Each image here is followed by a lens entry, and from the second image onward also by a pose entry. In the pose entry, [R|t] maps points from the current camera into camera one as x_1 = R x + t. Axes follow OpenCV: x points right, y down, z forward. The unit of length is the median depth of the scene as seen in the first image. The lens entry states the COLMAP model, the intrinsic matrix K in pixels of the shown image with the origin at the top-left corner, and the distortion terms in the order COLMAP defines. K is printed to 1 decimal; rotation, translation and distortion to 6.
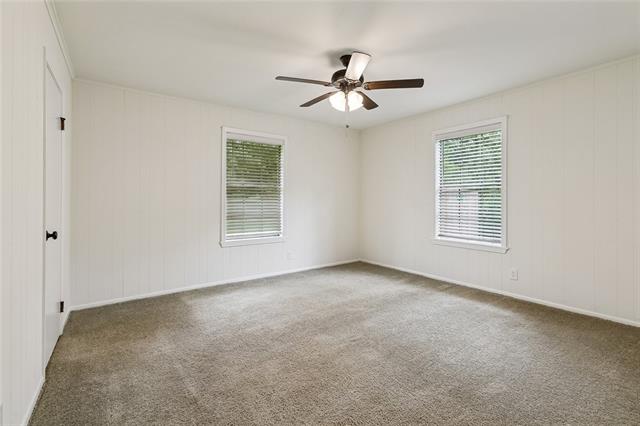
lens RADIAL K [[294.1, 0, 338.6], [0, 294.1, 199.0], [0, 0, 1]] dist [0.004006, 0.002821]
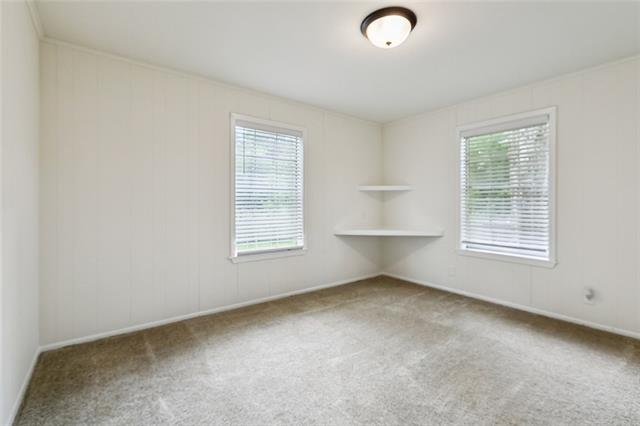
lens RADIAL K [[294.1, 0, 318.6], [0, 294.1, 210.4], [0, 0, 1]] dist [0.004006, 0.002821]
pose [[0.999932, 0.007879, -0.008554, -0.103793], [-0.007675, 0.999691, 0.023662, 0.002061], [0.008738, -0.023594, 0.999683, 0.137676]]
